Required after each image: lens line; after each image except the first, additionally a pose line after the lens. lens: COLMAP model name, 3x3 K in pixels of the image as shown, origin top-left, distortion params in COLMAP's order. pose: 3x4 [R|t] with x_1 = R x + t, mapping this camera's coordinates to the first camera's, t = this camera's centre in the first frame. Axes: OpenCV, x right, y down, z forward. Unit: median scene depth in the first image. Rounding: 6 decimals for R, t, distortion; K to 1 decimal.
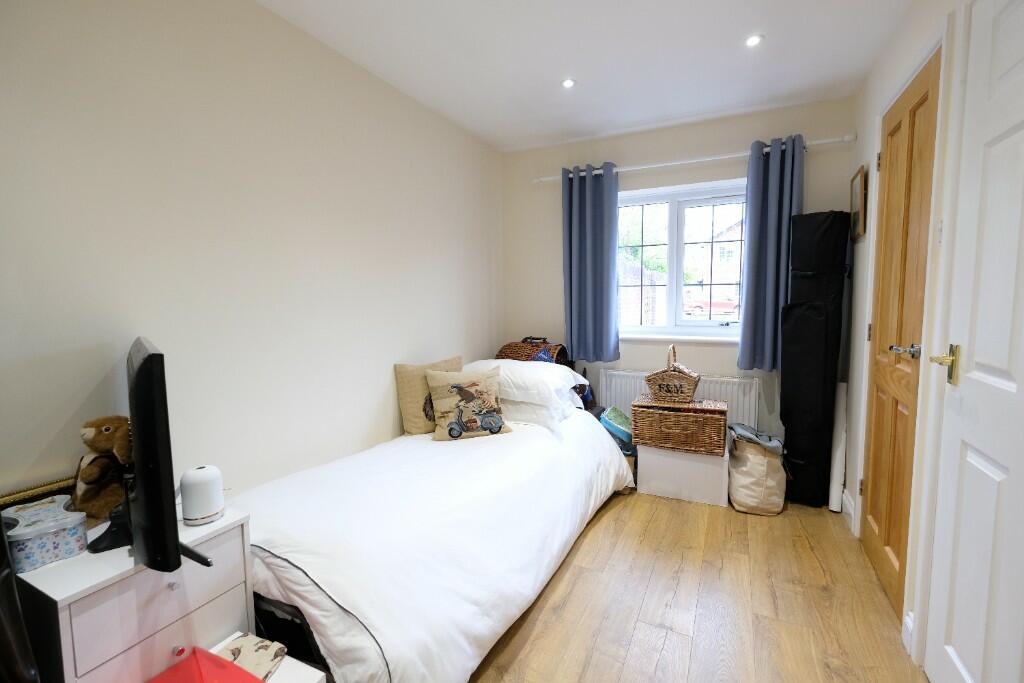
lens RADIAL K [[452.1, 0, 513.5], [0, 452.1, 336.6], [0, 0, 1]] dist [0.001196, -0.000014]
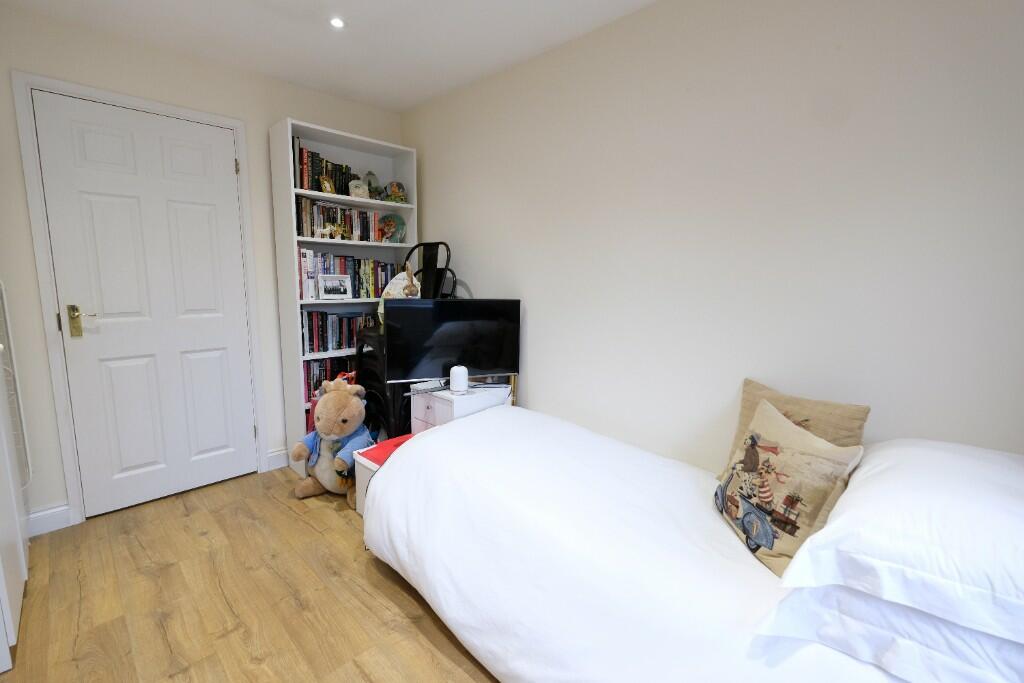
lens RADIAL K [[452.1, 0, 513.5], [0, 452.1, 336.6], [0, 0, 1]] dist [0.001196, -0.000014]
pose [[-0.321374, 0.129048, -0.938118, 0.749656], [-0.095516, 0.981201, 0.167695, -0.129424], [0.942123, 0.143498, -0.303007, 1.297698]]
